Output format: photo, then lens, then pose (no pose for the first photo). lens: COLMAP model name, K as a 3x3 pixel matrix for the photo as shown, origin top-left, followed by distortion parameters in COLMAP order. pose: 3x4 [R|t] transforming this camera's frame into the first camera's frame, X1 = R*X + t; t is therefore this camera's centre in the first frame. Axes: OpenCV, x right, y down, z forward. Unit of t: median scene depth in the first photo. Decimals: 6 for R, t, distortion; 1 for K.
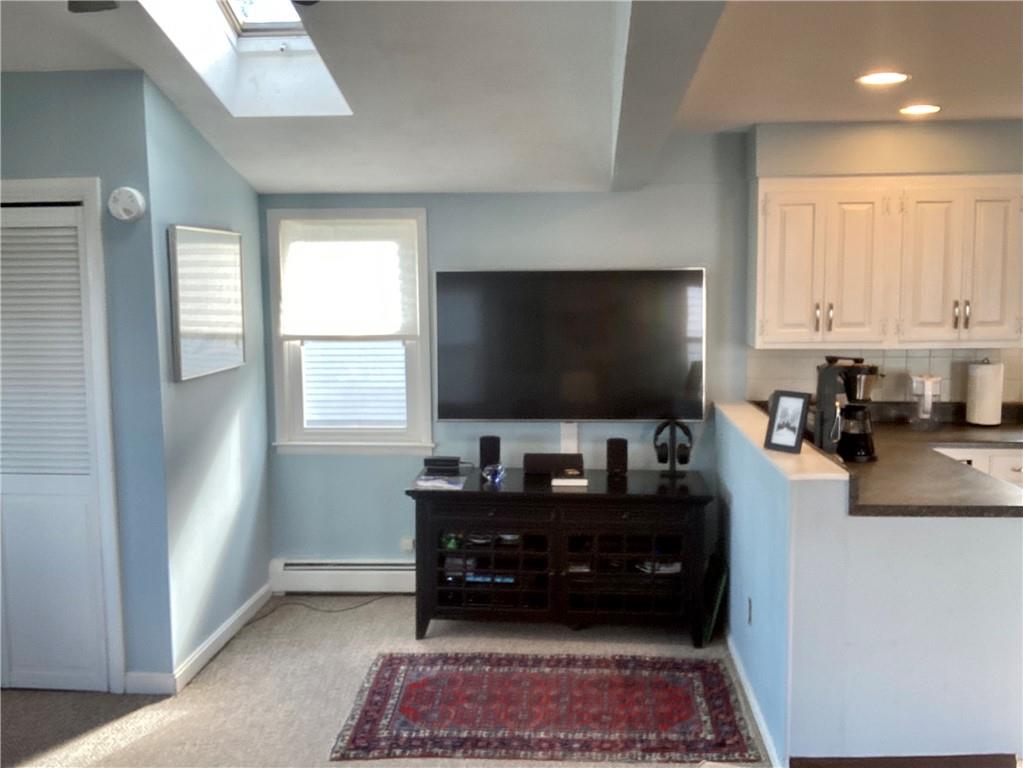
lens RADIAL K [[1021.6, 0, 511.5], [0, 1021.6, 384.0], [0, 0, 1]] dist [-0.005317, -0.009135]
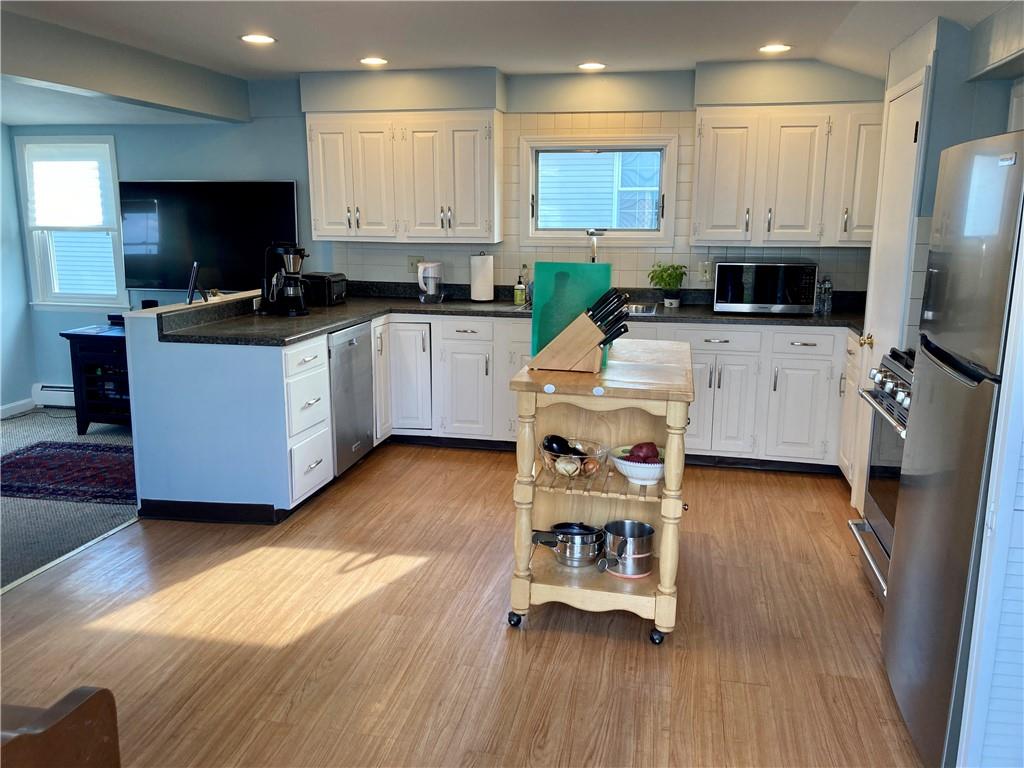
lens RADIAL K [[849.7, 0, 512.0], [0, 849.7, 384.0], [0, 0, 1]] dist [0.054955, -0.117913]
pose [[0.991248, 0.037470, -0.126582, 0.734494], [-0.022596, 0.992879, 0.116962, 0.018830], [0.130064, -0.113078, 0.985036, -0.140267]]
